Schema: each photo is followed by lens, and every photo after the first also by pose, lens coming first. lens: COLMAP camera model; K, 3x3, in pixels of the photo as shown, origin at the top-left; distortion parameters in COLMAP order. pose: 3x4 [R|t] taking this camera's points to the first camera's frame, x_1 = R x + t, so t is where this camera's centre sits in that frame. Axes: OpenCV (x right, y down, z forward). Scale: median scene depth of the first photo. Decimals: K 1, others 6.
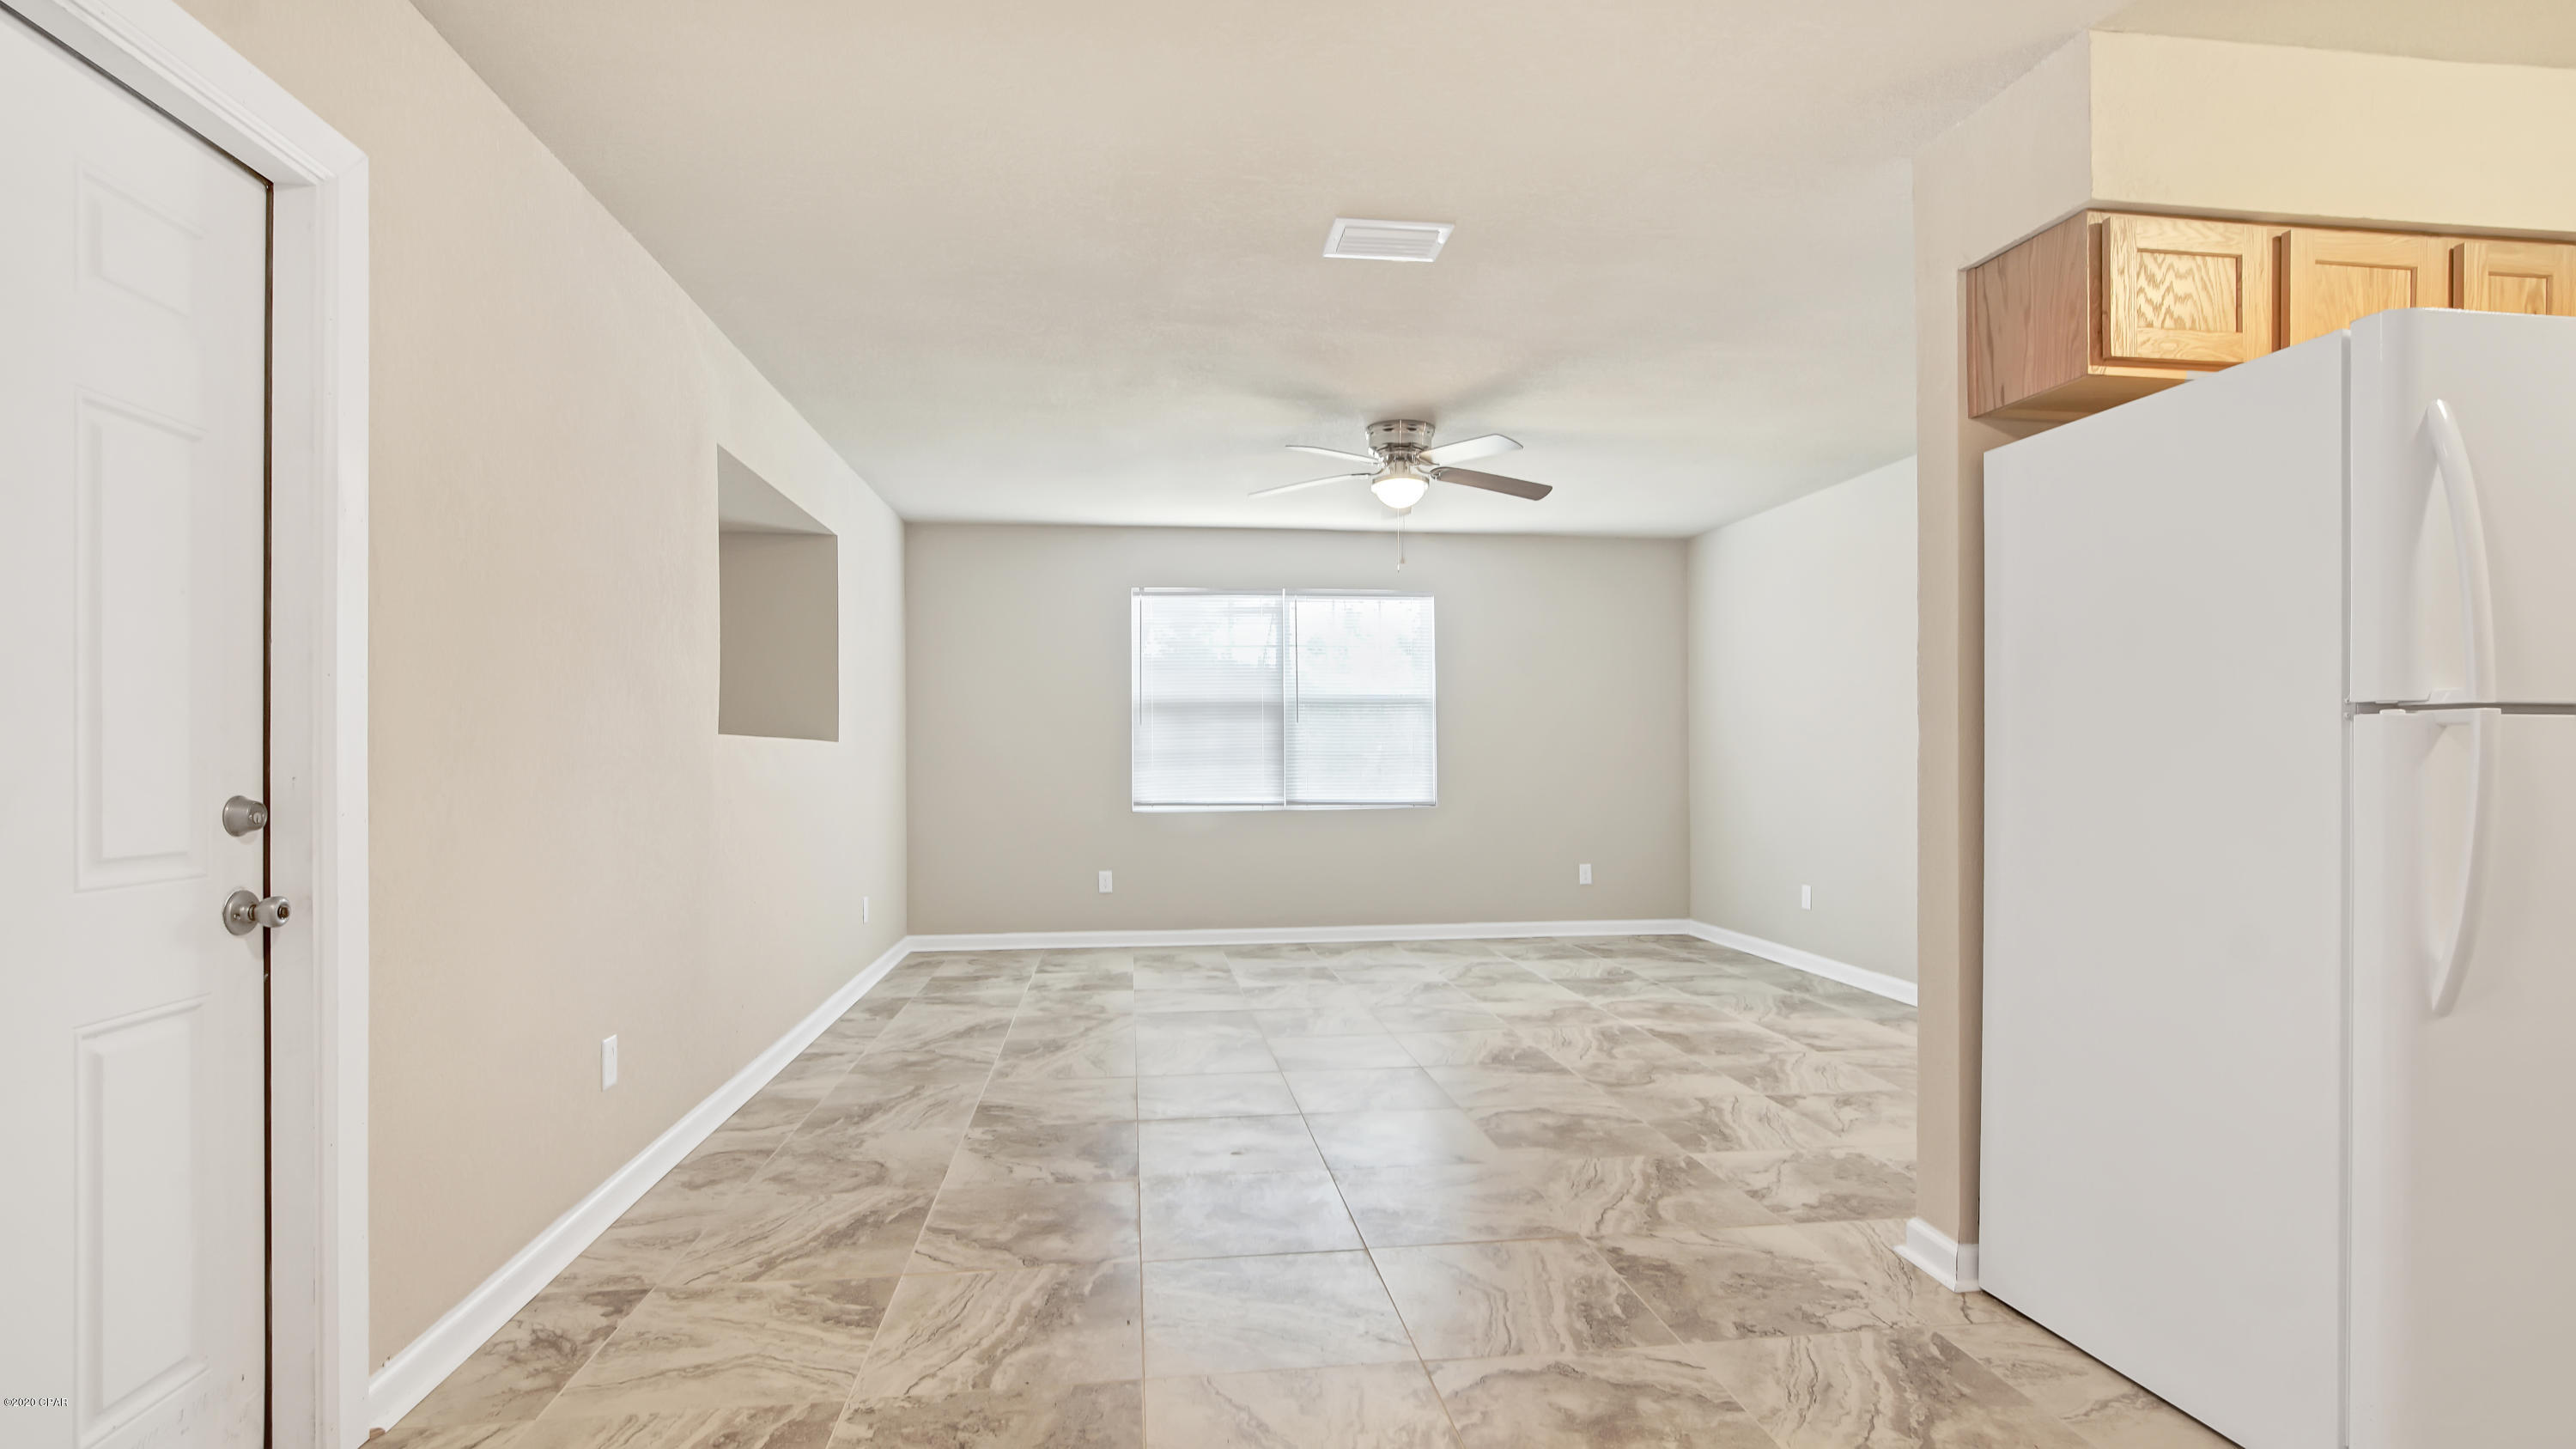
lens RADIAL K [[1194.0, 0, 1283.6], [0, 1194.0, 759.8], [0, 0, 1]] dist [-0.005901, 0.000905]
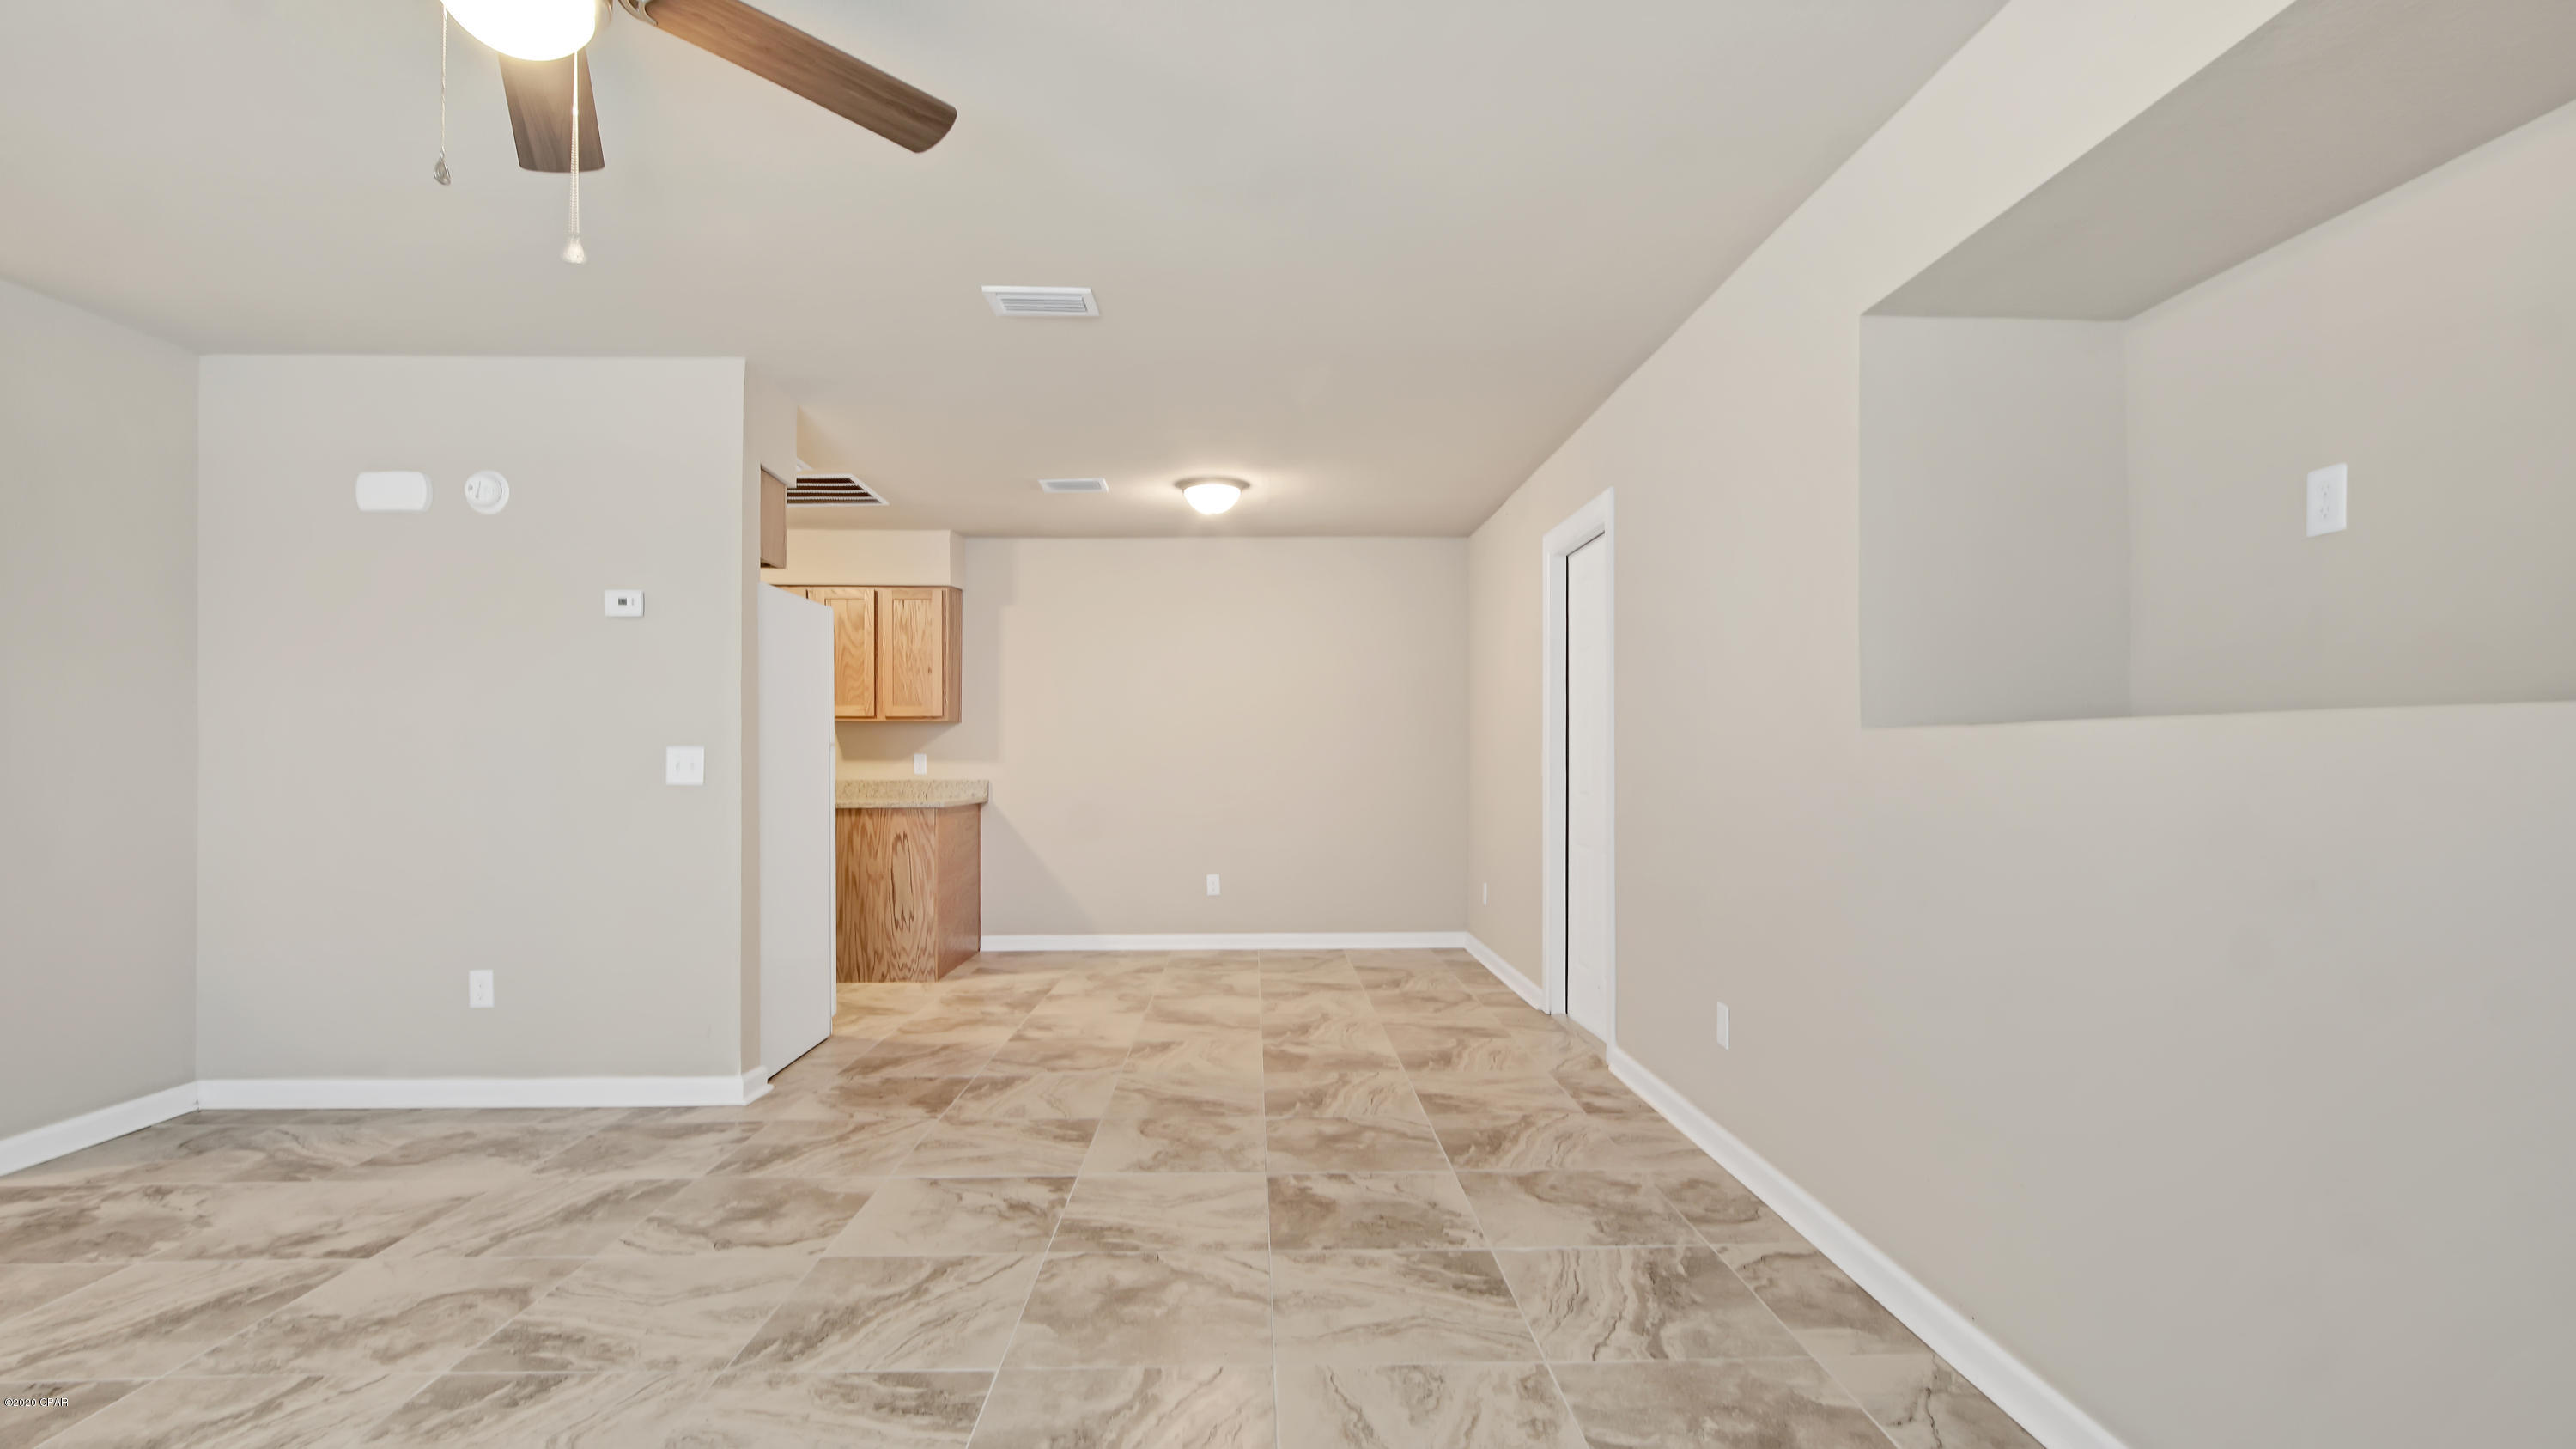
lens RADIAL K [[1190.7, 0, 1272.6], [0, 1190.7, 733.0], [0, 0, 1]] dist [-0.010893, 0.000482]
pose [[-0.993847, 0.006028, 0.110600, -0.249552], [0.004141, 0.999842, -0.017291, -0.010718], [-0.110687, -0.016726, -0.993715, 2.083499]]
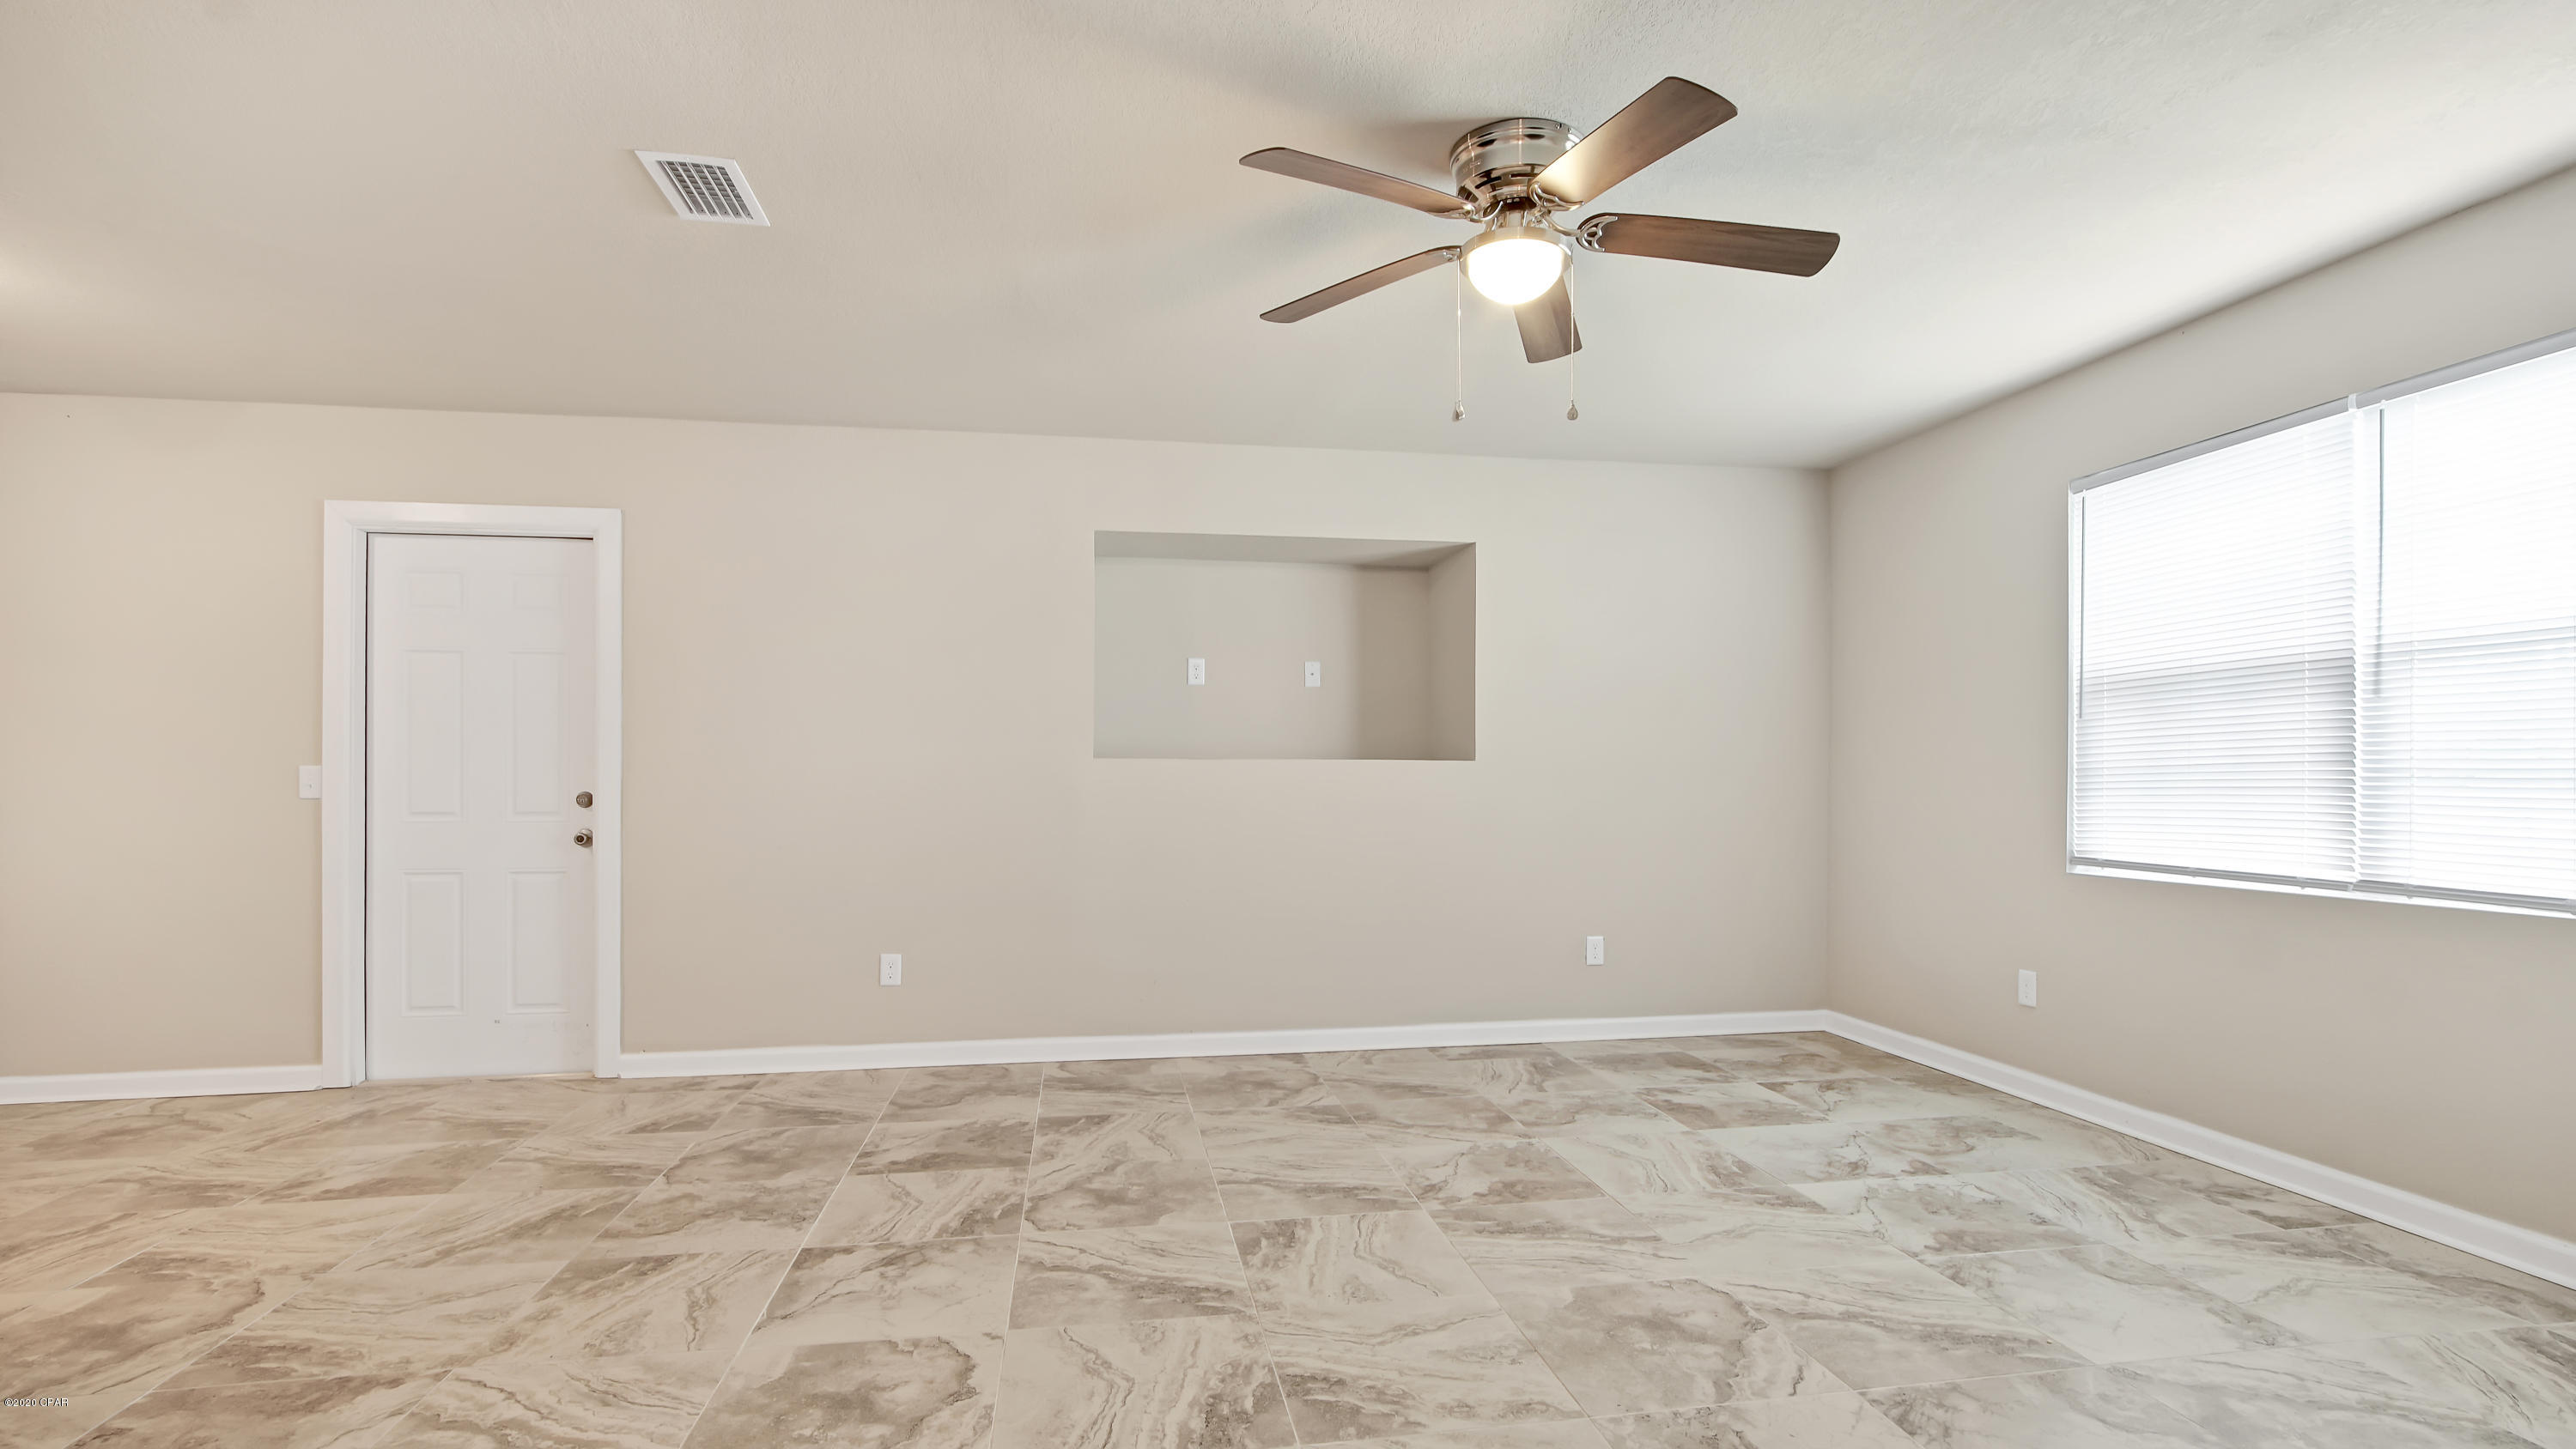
lens RADIAL K [[1193.6, 0, 1283.6], [0, 1193.6, 759.8], [0, 0, 1]] dist [-0.005901, 0.000905]
pose [[0.029717, -0.010097, -0.999507, 0.983764], [-0.002483, 0.999945, -0.010176, -0.009604], [0.999555, 0.002784, 0.029690, 1.397081]]
